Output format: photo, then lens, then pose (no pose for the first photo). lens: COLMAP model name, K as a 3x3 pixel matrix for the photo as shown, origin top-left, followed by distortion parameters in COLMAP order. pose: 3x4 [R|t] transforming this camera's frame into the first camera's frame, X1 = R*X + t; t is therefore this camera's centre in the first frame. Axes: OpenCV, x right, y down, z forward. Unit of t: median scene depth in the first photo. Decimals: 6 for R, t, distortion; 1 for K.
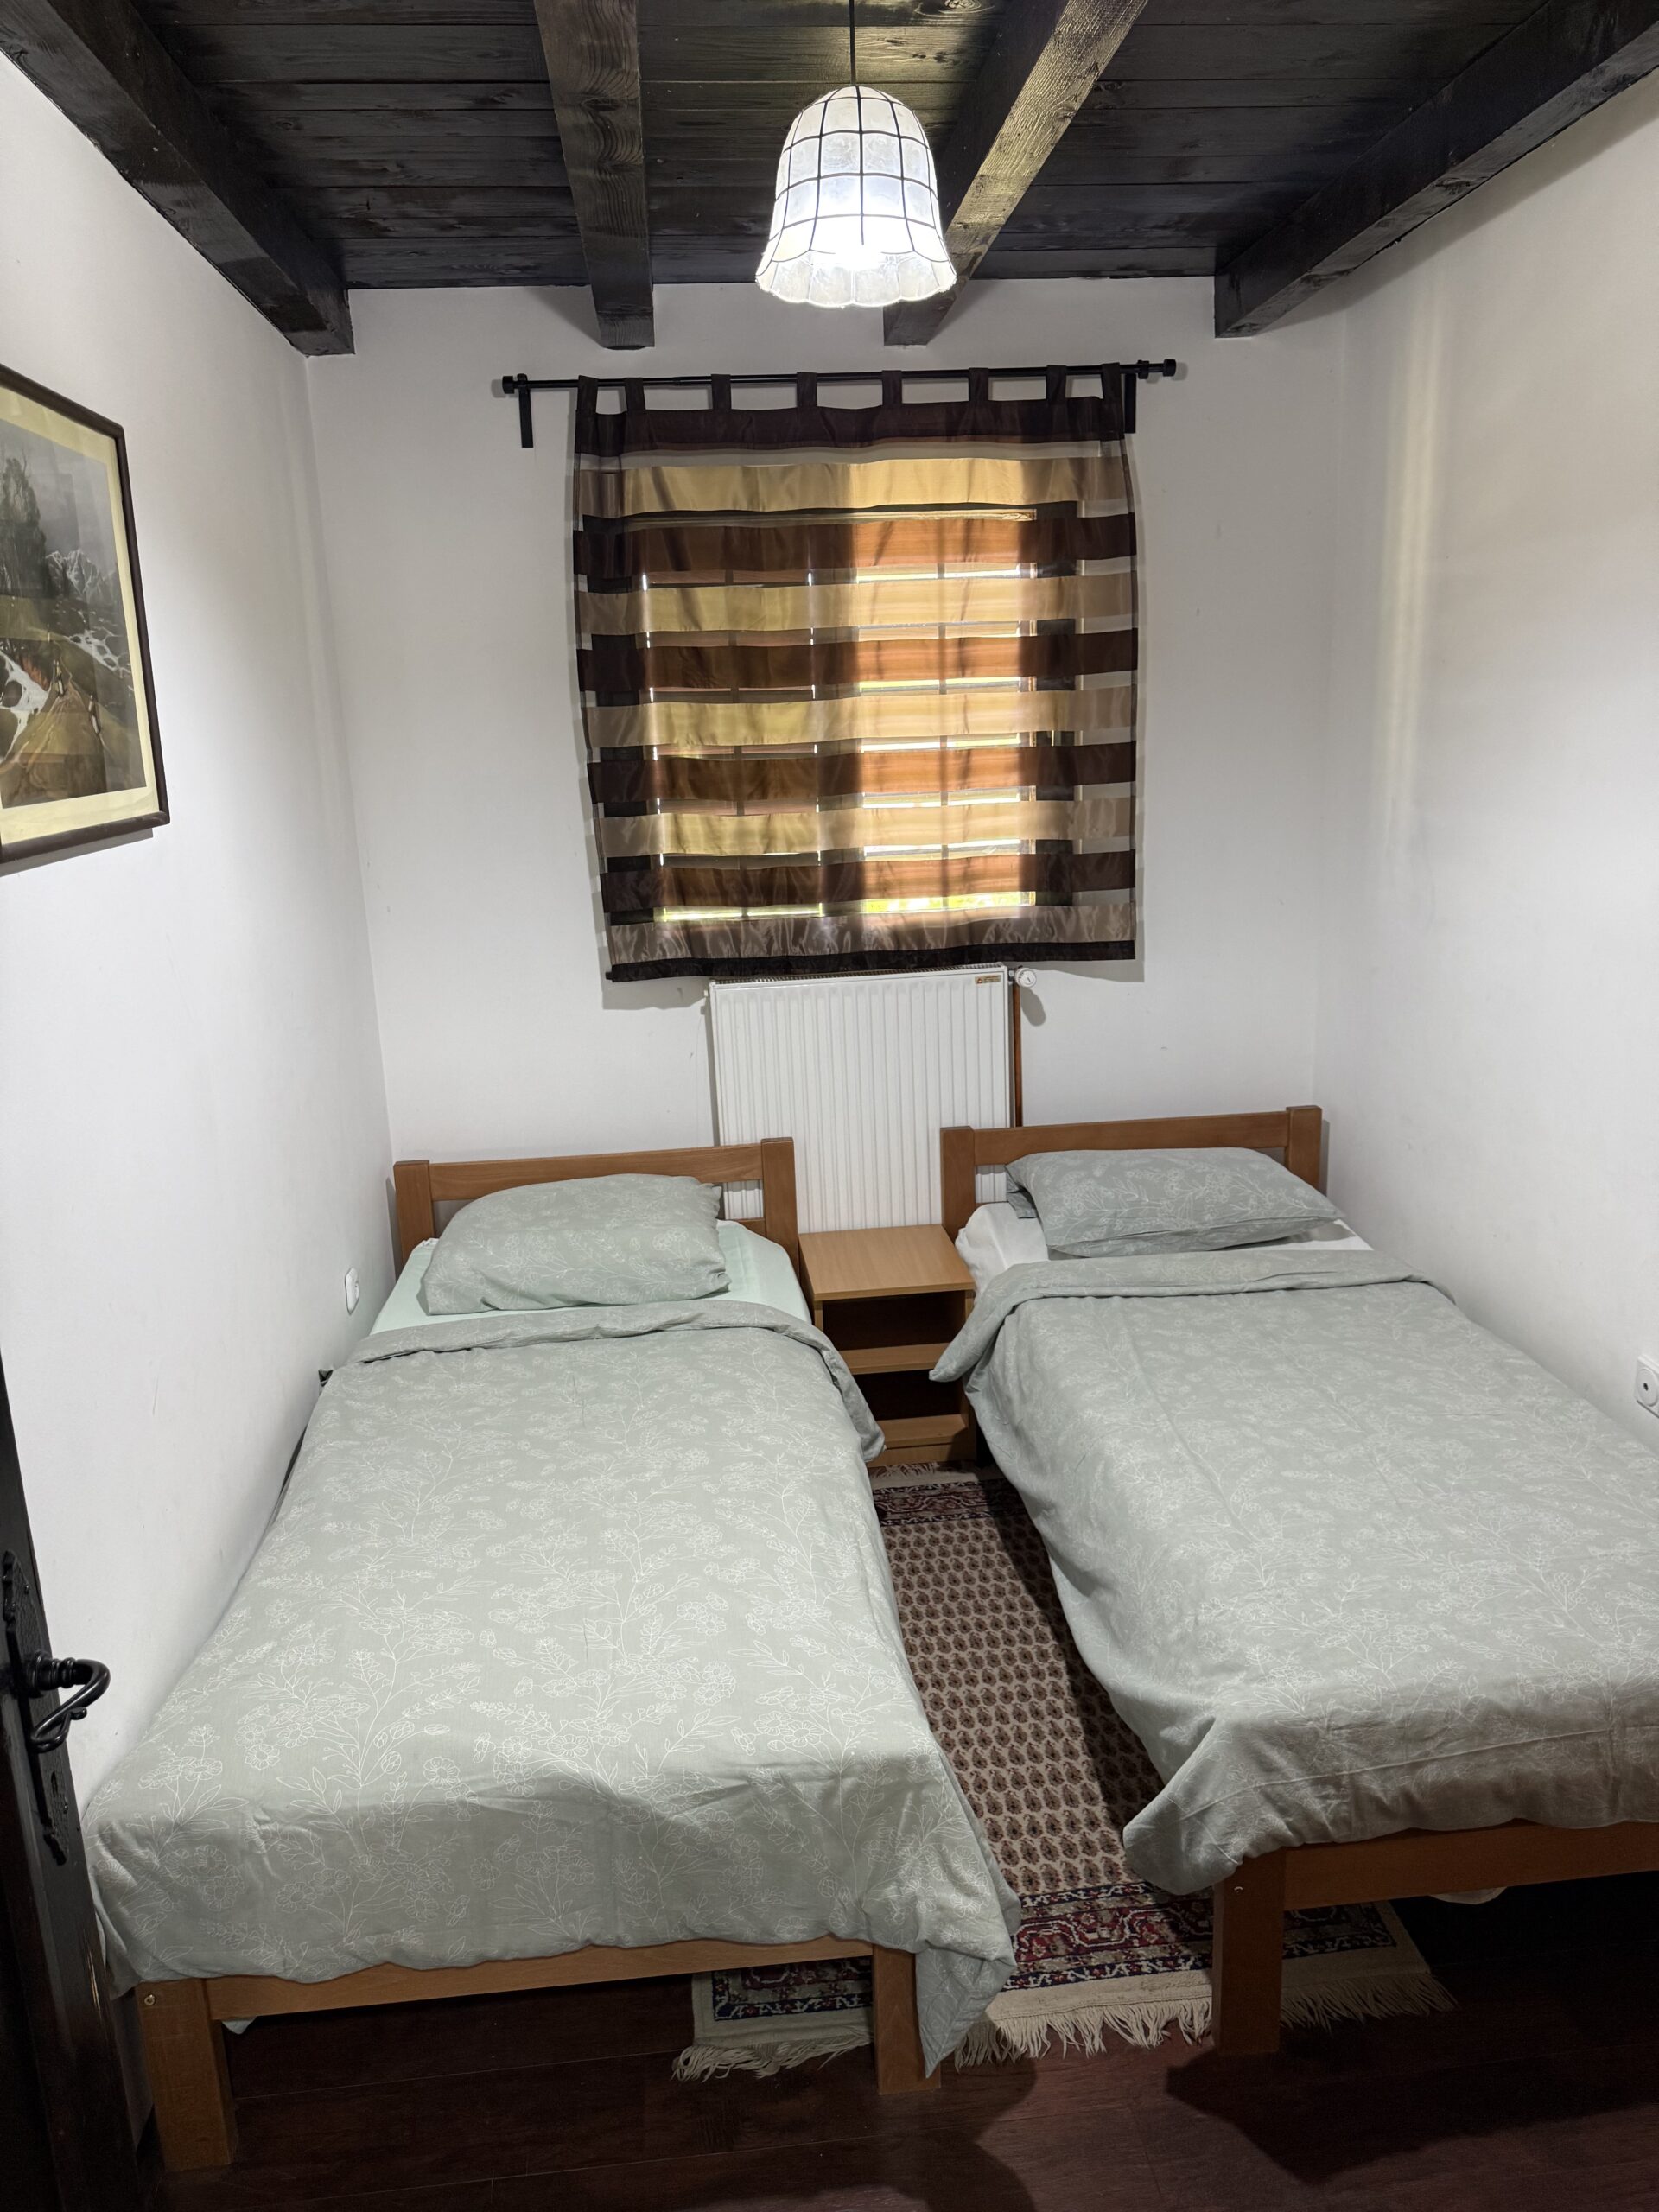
lens RADIAL K [[1548.8, 0, 832.0], [0, 1548.8, 1114.2], [0, 0, 1]] dist [0.103487, -0.177412]
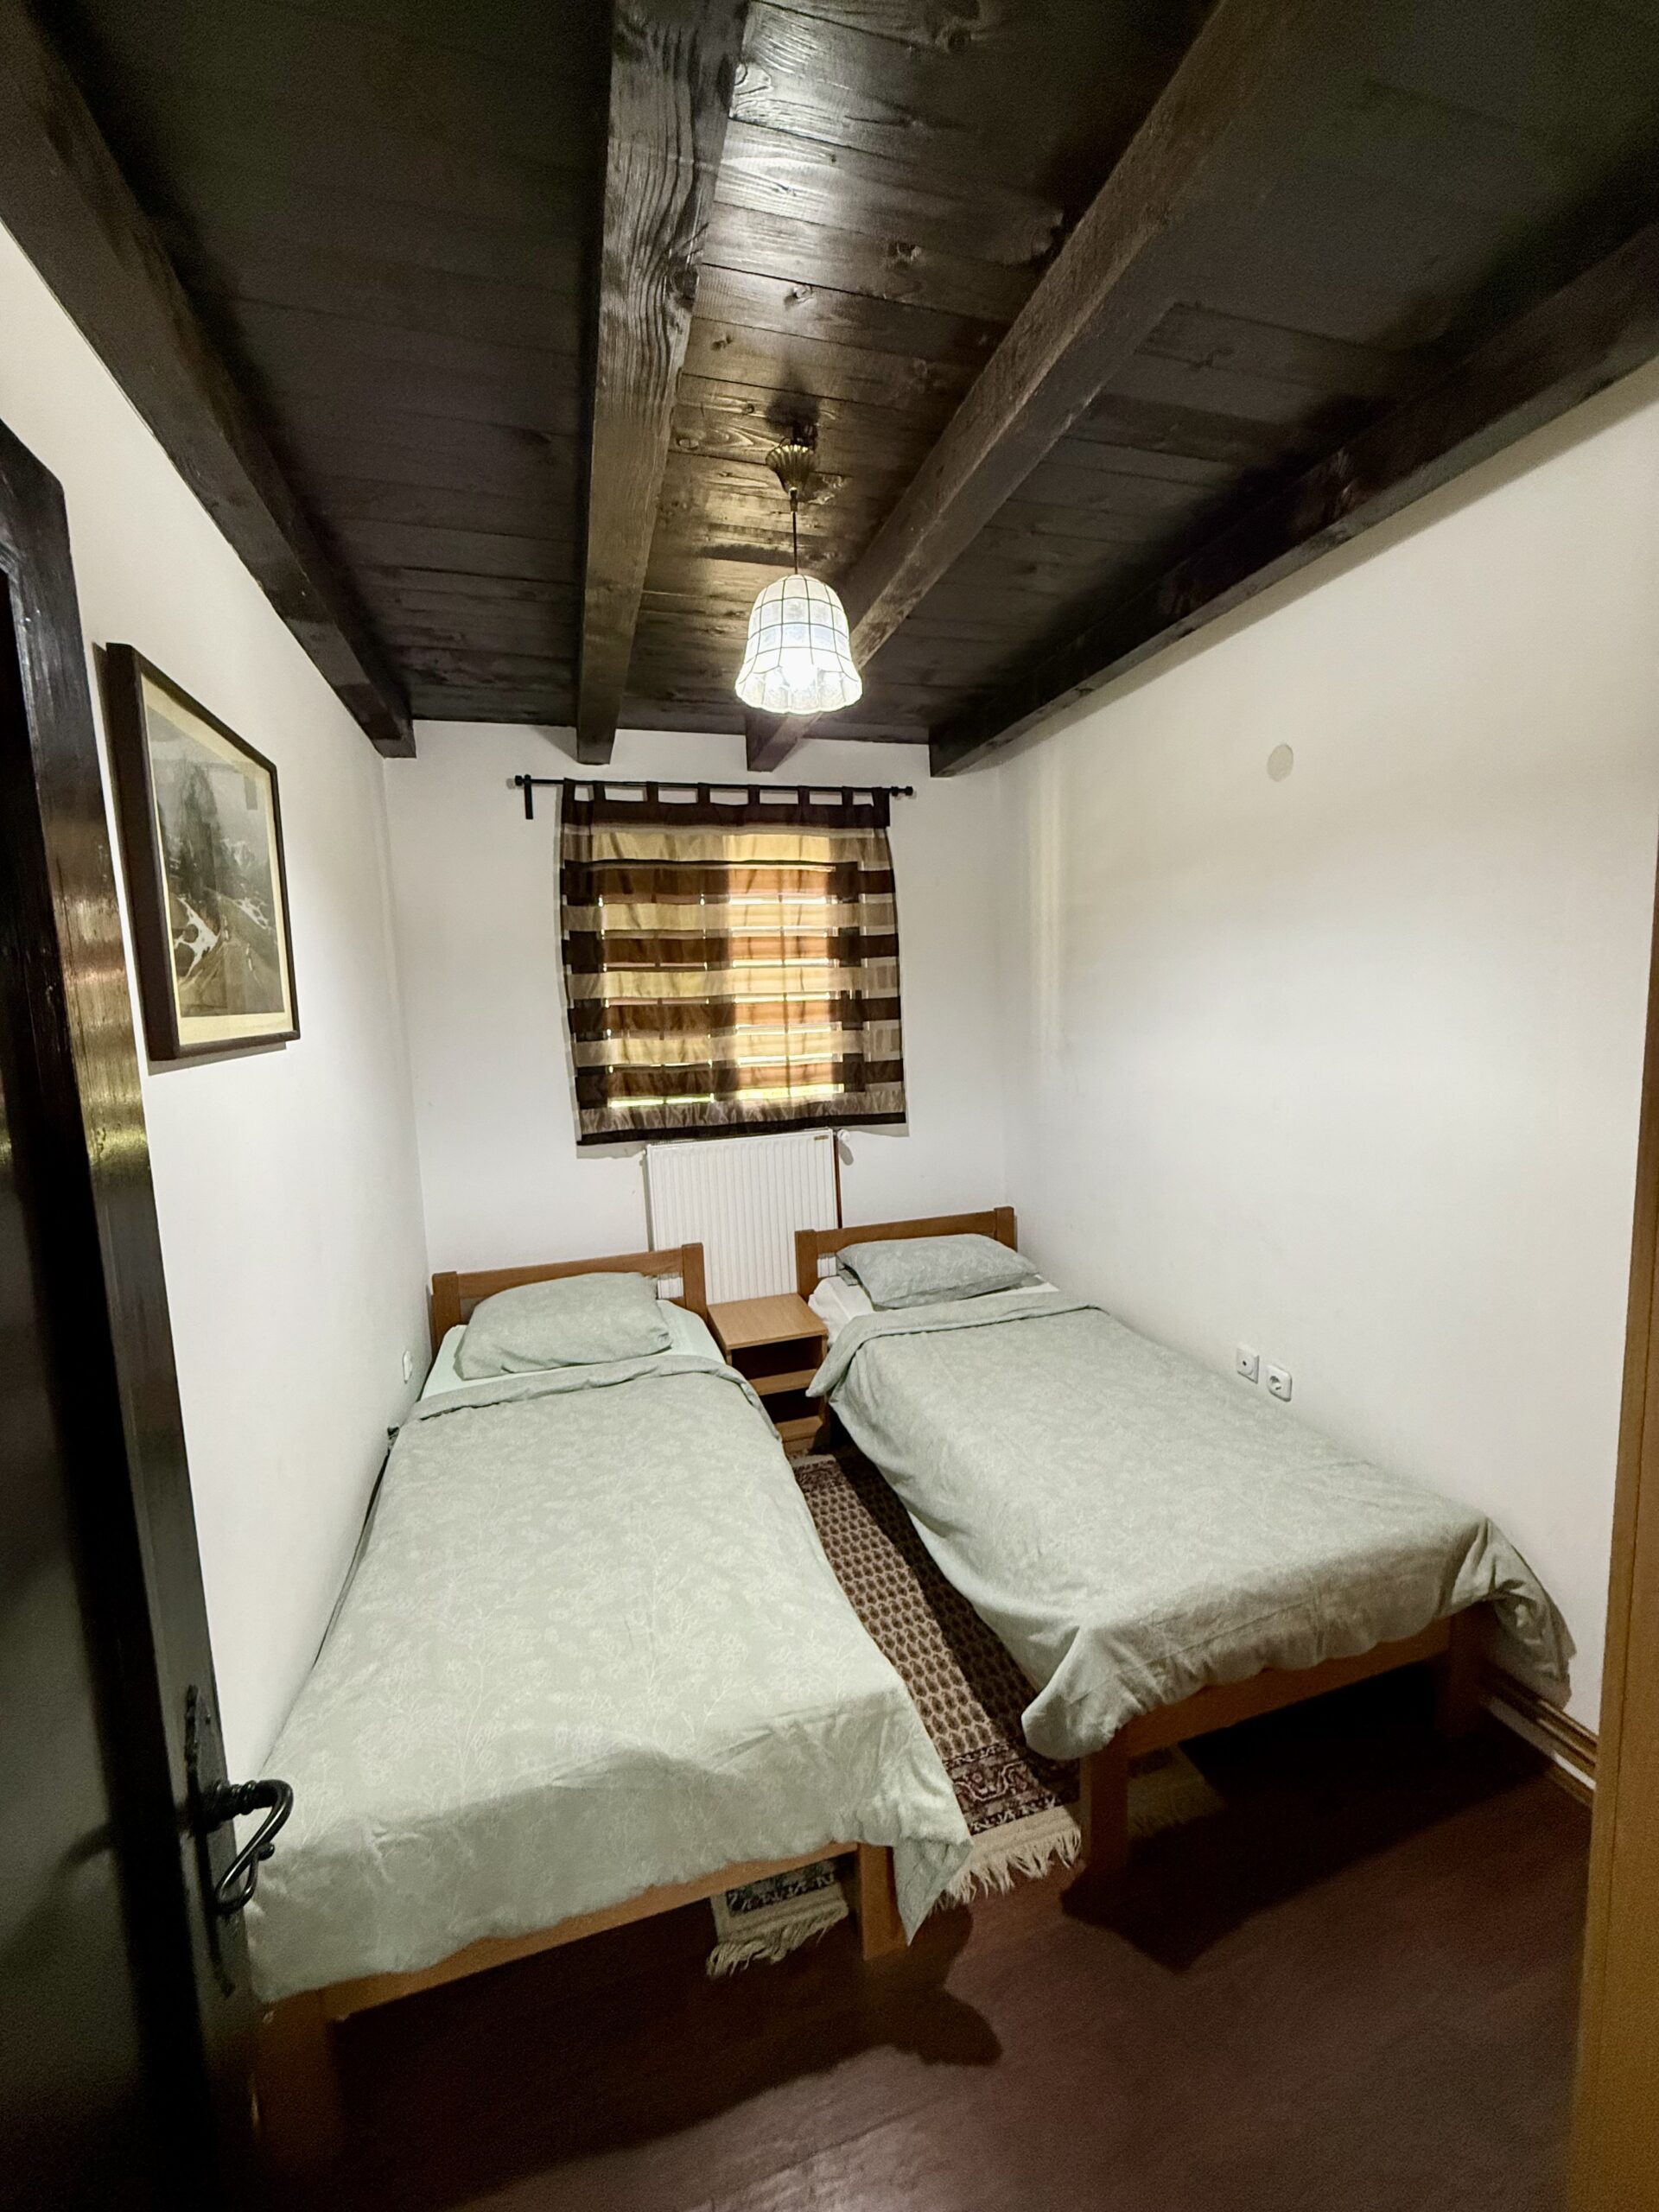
lens RADIAL K [[878.8, 0, 832.7], [0, 878.8, 1102.2], [0, 0, 1]] dist [-0.002342, 0.000313]
pose [[0.979905, -0.023366, 0.198093, -0.090332], [0.050209, 0.990032, -0.131589, -0.002058], [-0.193044, 0.138891, 0.971310, 0.125687]]
